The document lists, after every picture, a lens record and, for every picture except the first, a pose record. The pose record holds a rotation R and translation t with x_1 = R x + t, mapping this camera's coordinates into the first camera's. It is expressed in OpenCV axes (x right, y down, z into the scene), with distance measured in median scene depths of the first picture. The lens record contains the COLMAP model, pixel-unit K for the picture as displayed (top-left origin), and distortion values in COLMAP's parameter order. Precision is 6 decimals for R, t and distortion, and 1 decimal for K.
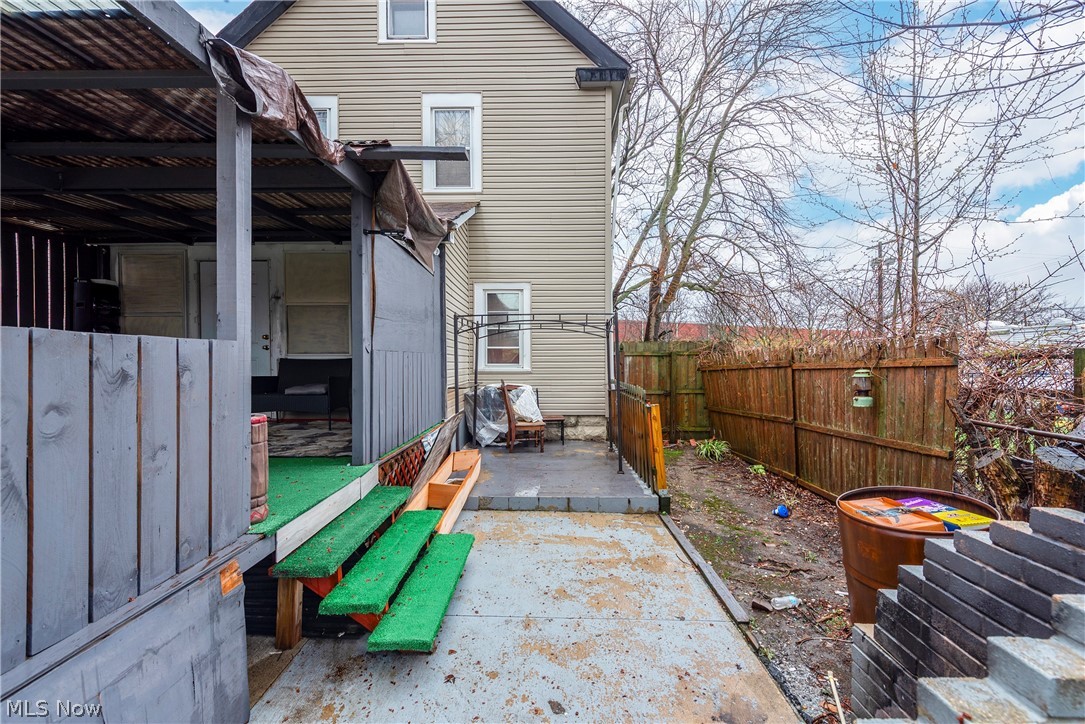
lens RADIAL K [[431.7, 0, 544.4], [0, 431.7, 357.7], [0, 0, 1]] dist [-0.002293, -0.000669]
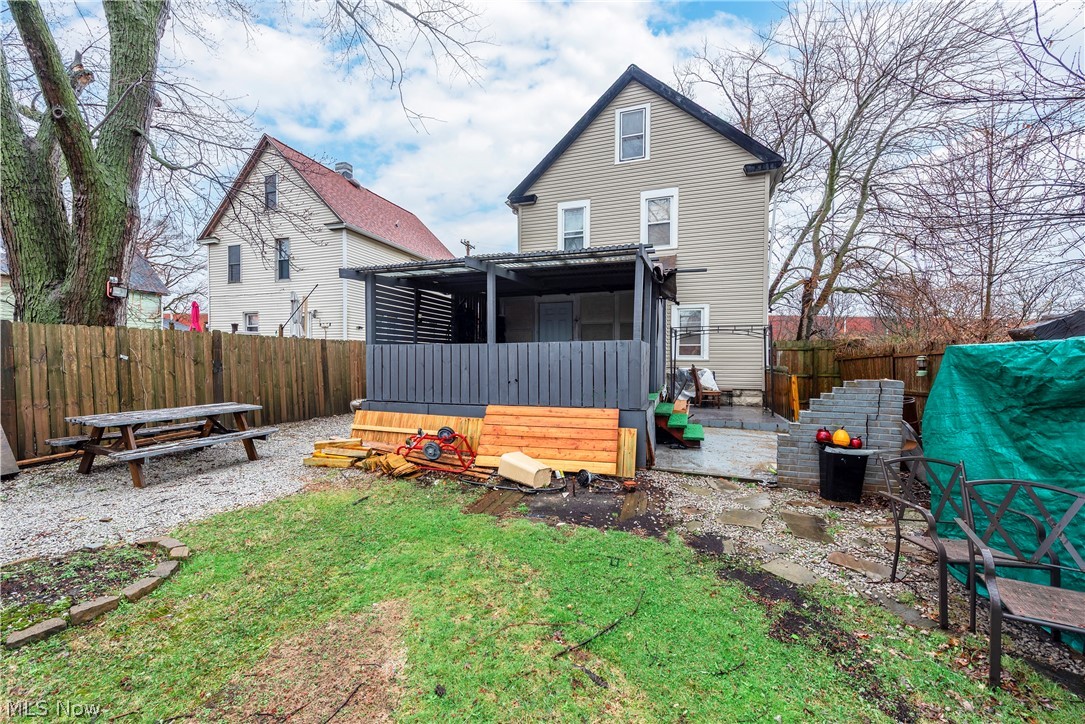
lens RADIAL K [[431.7, 0, 533.6], [0, 431.7, 366.1], [0, 0, 1]] dist [-0.002293, -0.000669]
pose [[0.944050, 0.009371, -0.329668, -0.114463], [-0.000919, 0.999667, 0.025783, 0.013394], [0.329800, -0.024038, 0.943745, -0.675358]]
